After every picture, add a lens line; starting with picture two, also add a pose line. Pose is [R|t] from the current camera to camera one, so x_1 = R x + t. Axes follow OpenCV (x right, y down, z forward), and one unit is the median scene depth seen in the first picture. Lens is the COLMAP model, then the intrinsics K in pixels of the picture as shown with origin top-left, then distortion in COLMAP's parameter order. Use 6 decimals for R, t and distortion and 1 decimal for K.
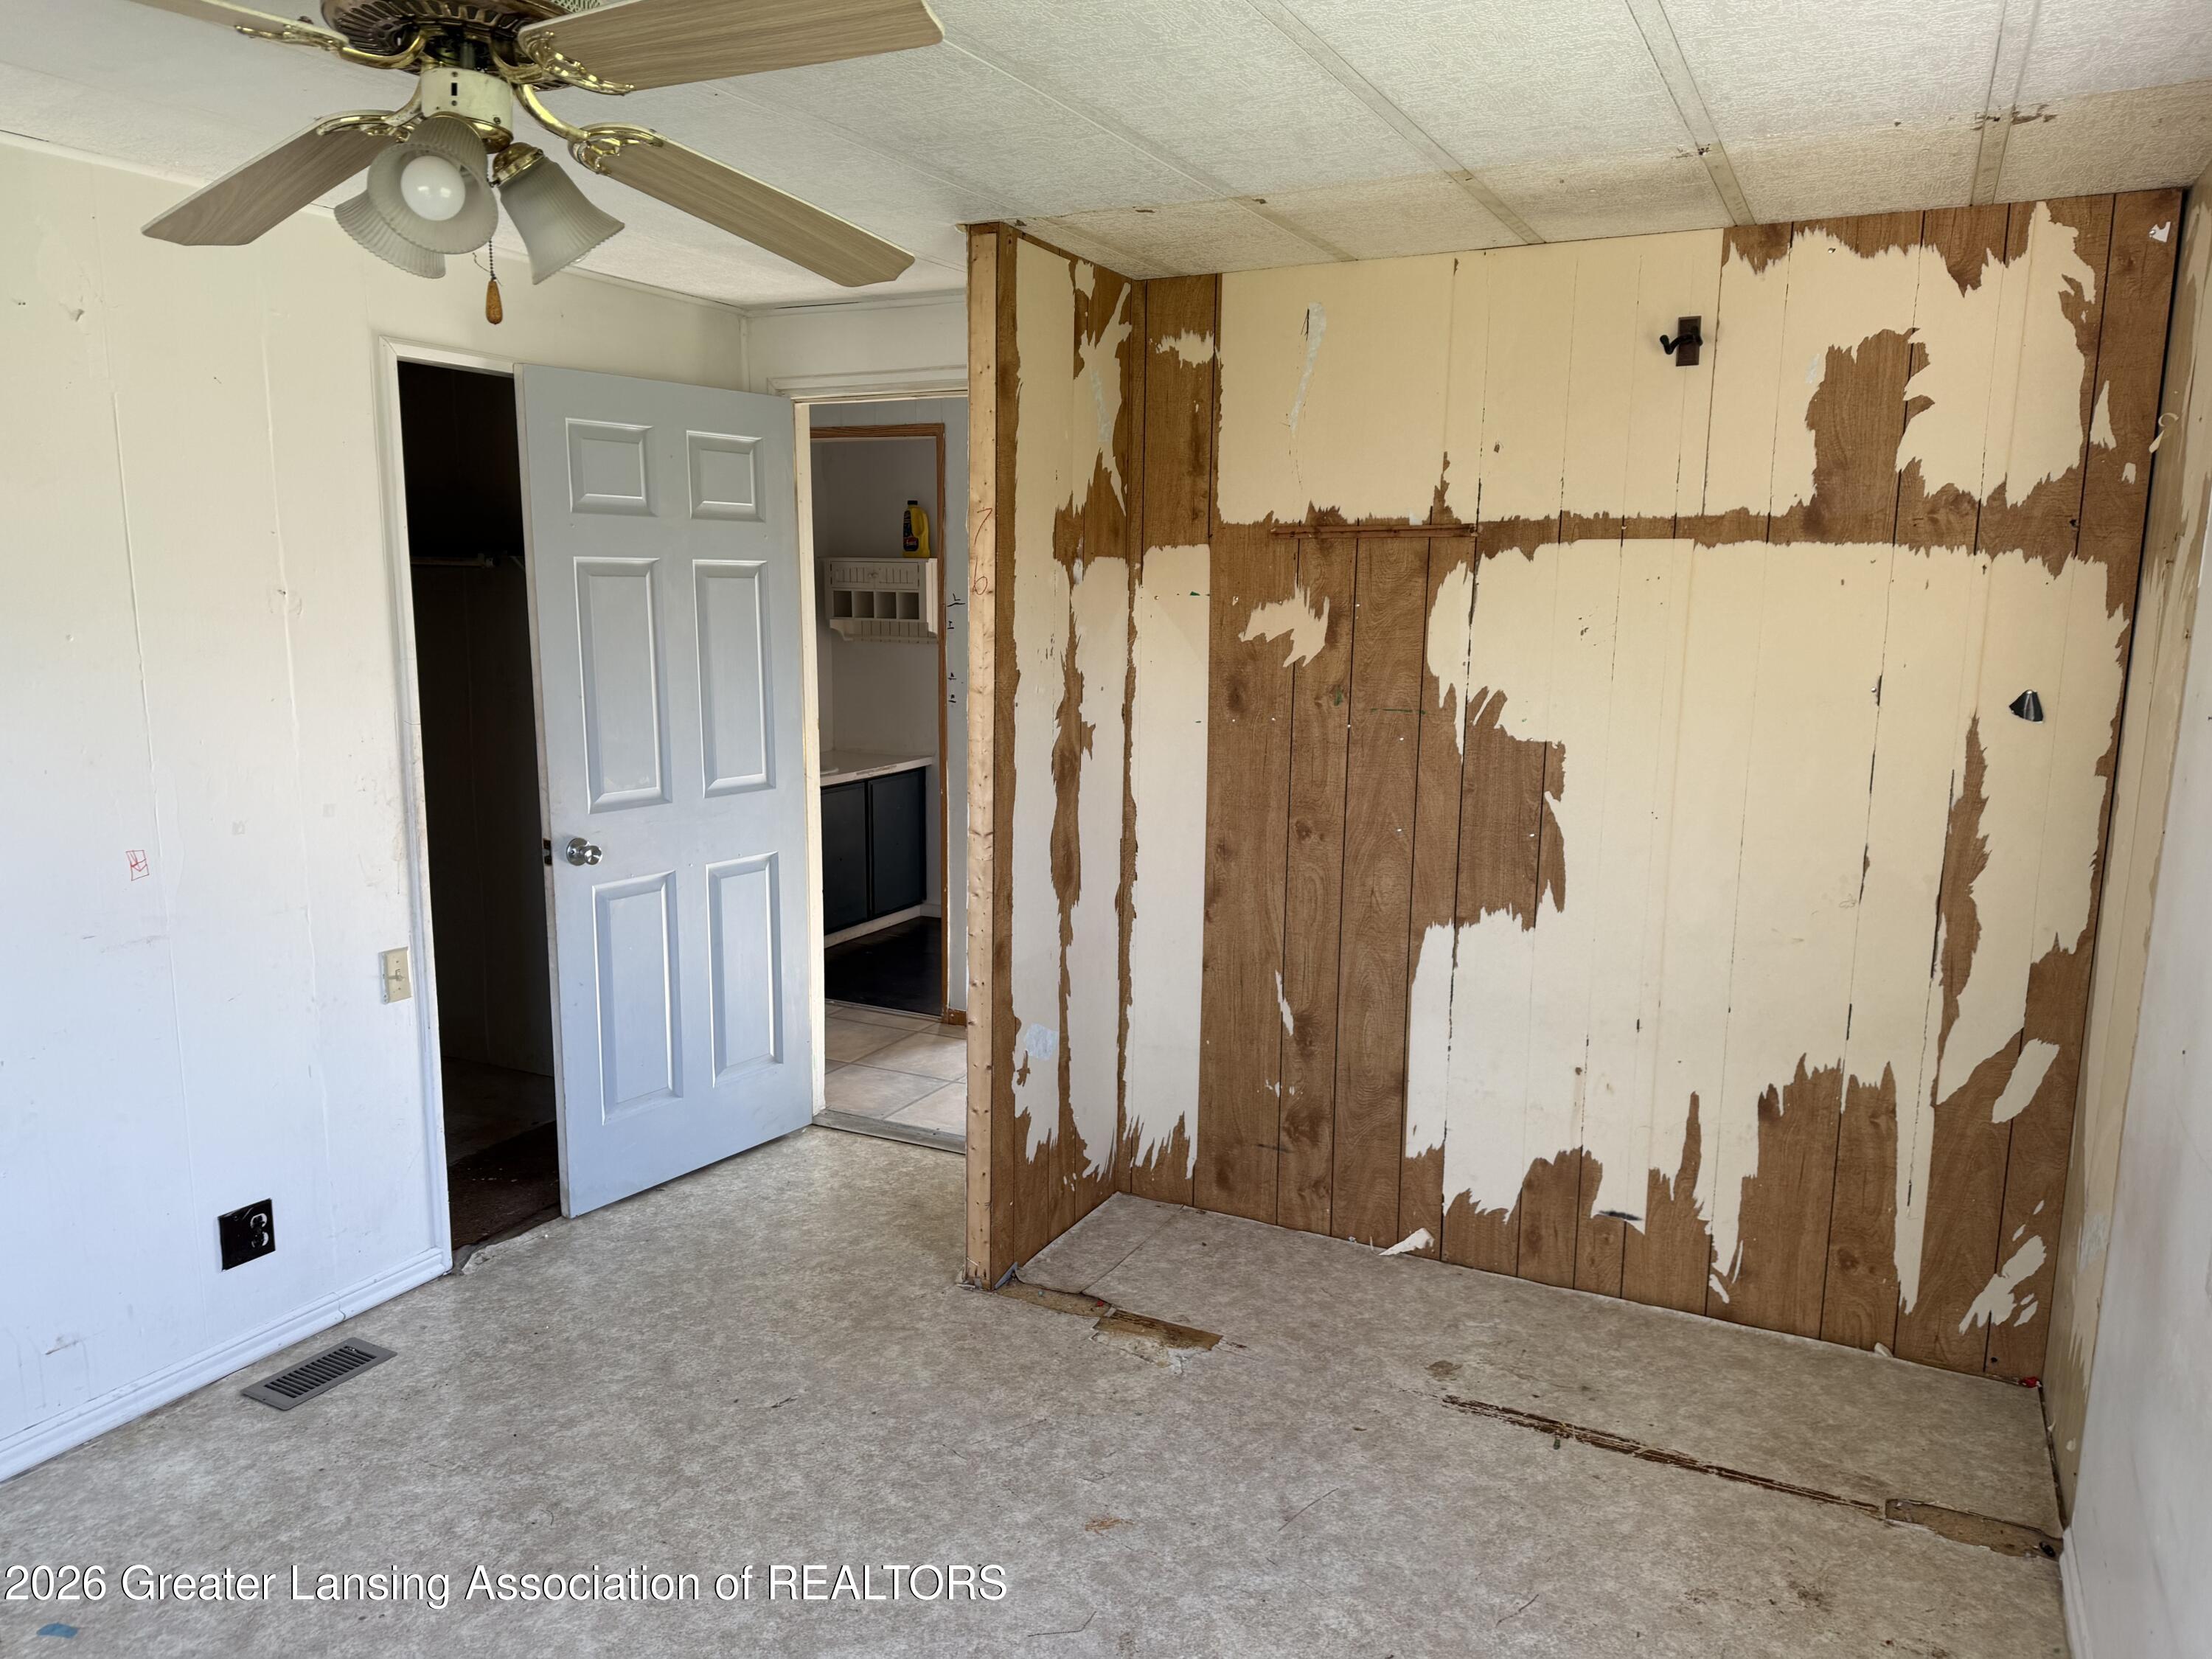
lens RADIAL K [[1566.2, 0, 1106.0], [0, 1566.2, 829.5], [0, 0, 1]] dist [-0.003814, -0.003565]
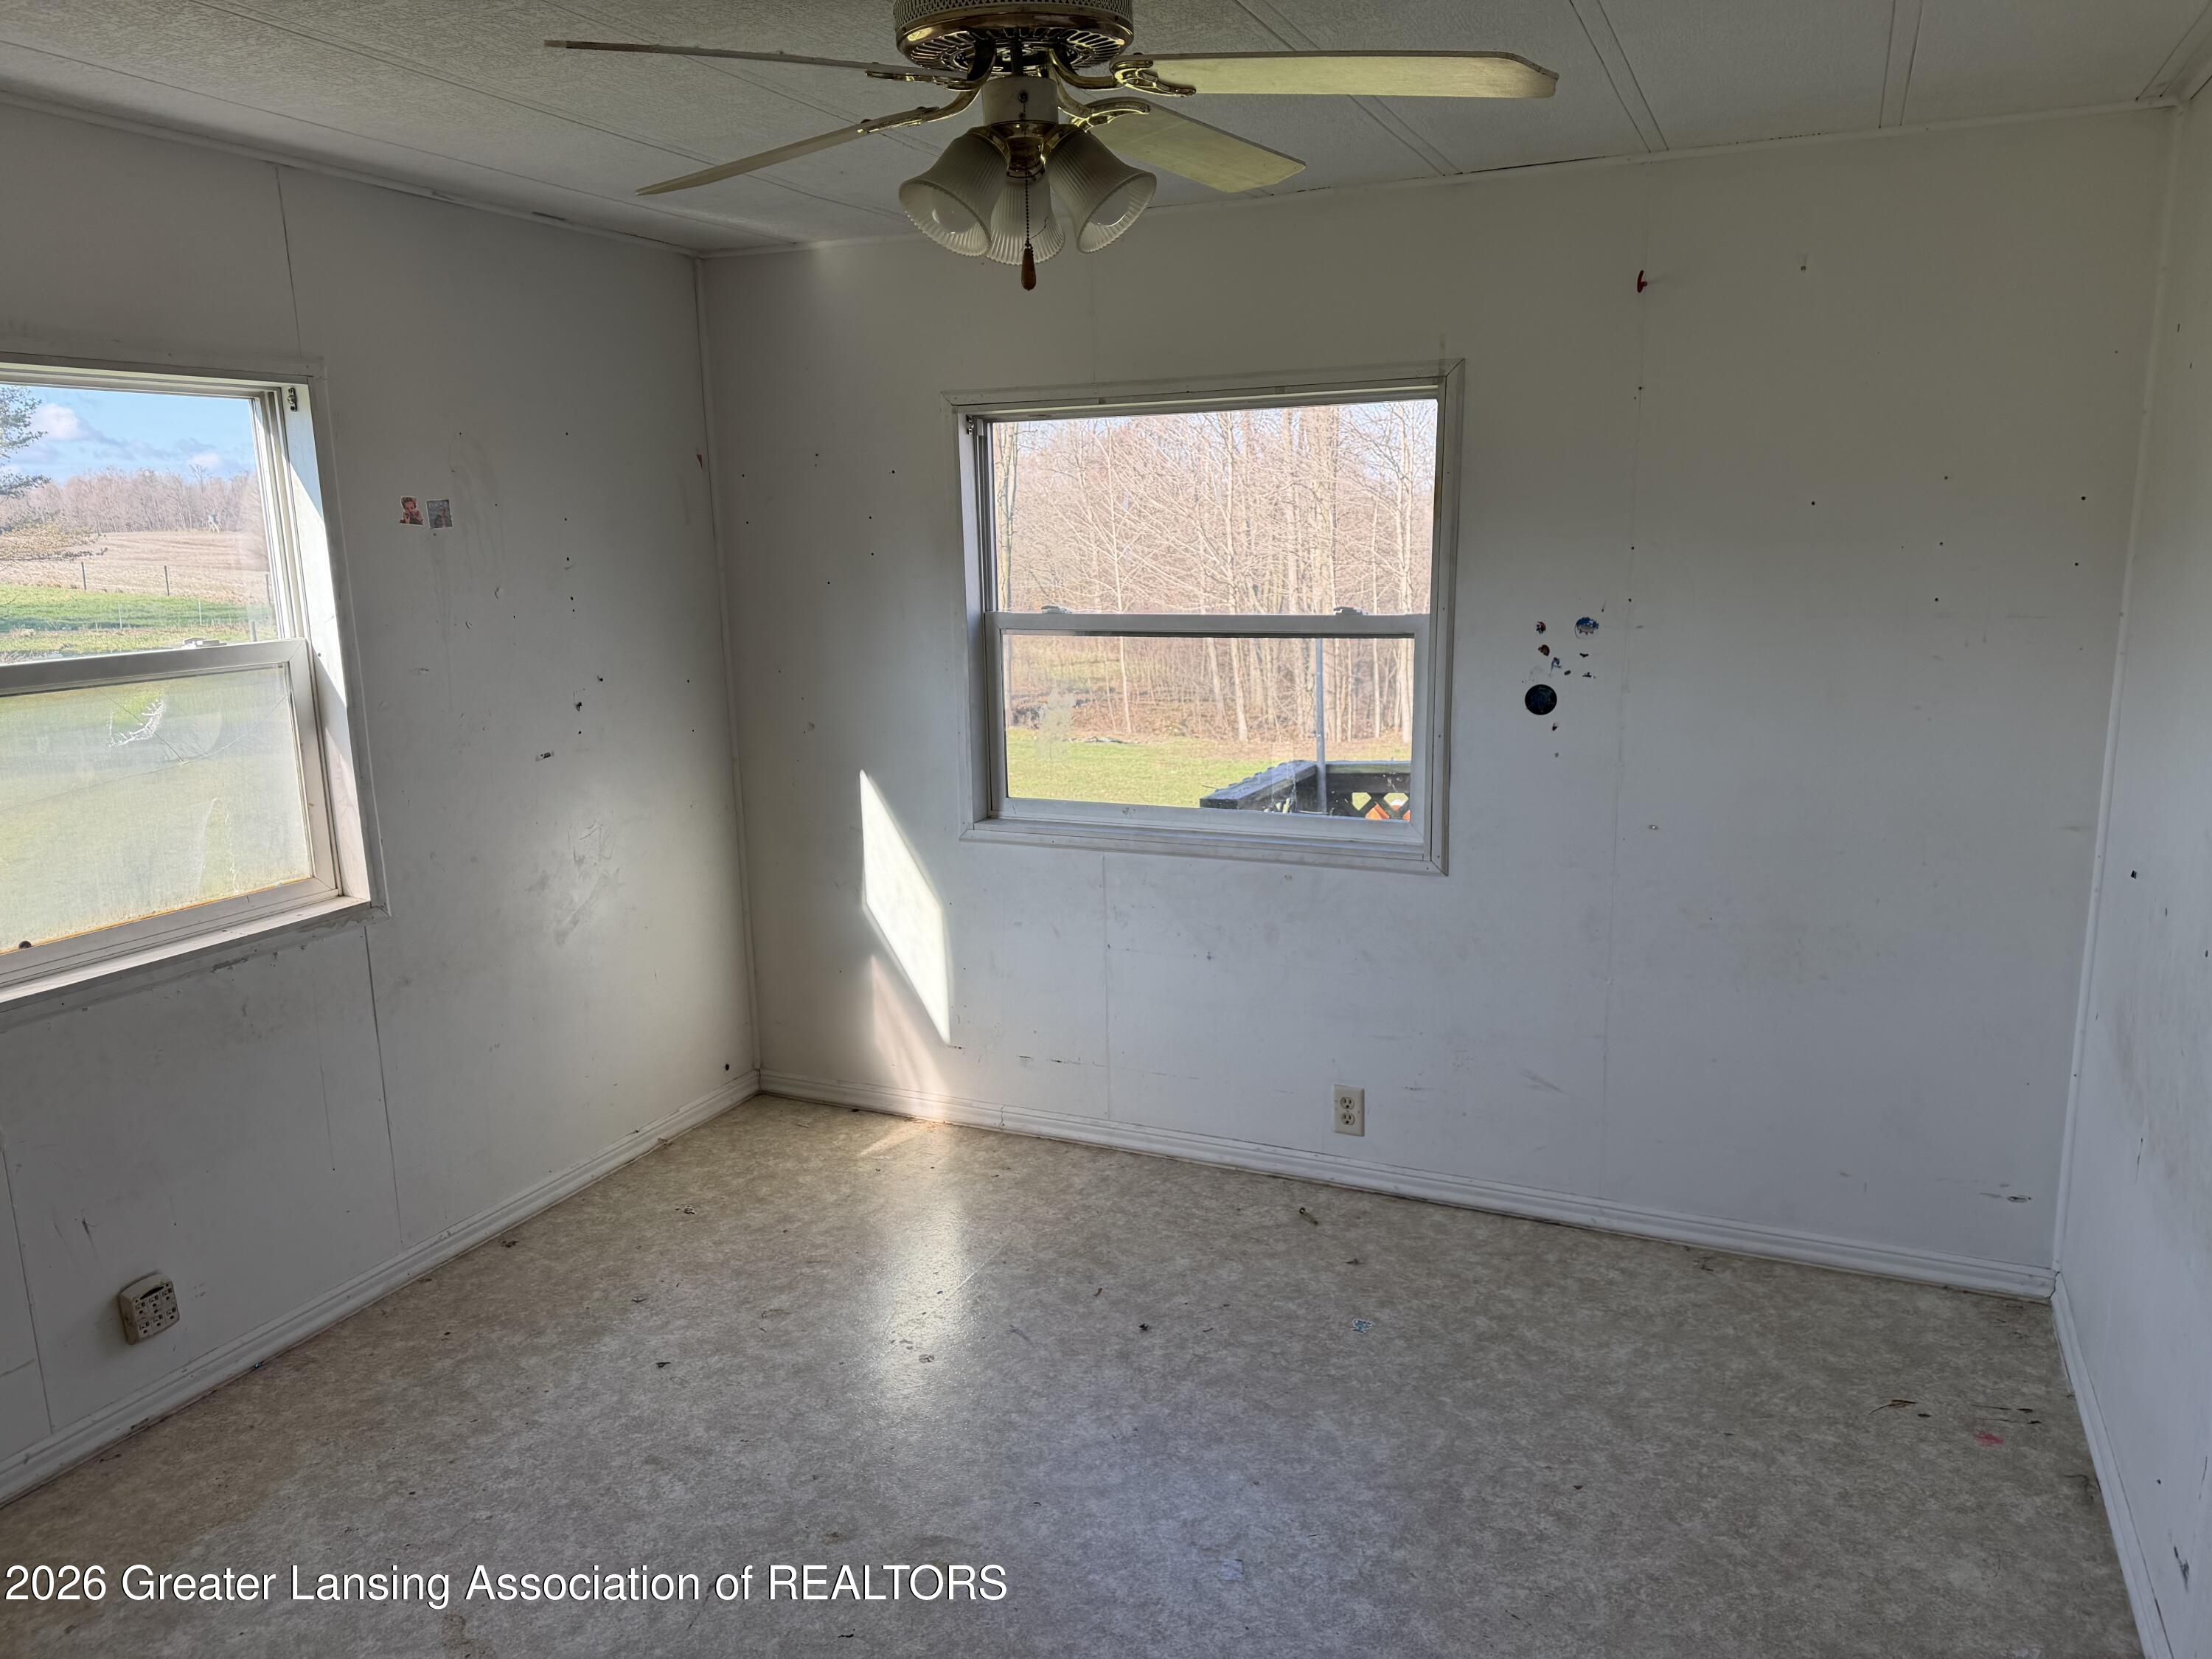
lens RADIAL K [[1566.2, 0, 1106.0], [0, 1566.2, 829.5], [0, 0, 1]] dist [-0.003814, -0.003565]
pose [[-0.999189, 0.012799, -0.038185, 0.042137], [-0.001408, 0.936481, 0.350715, -0.306407], [0.040249, 0.350484, -0.935703, 1.866569]]
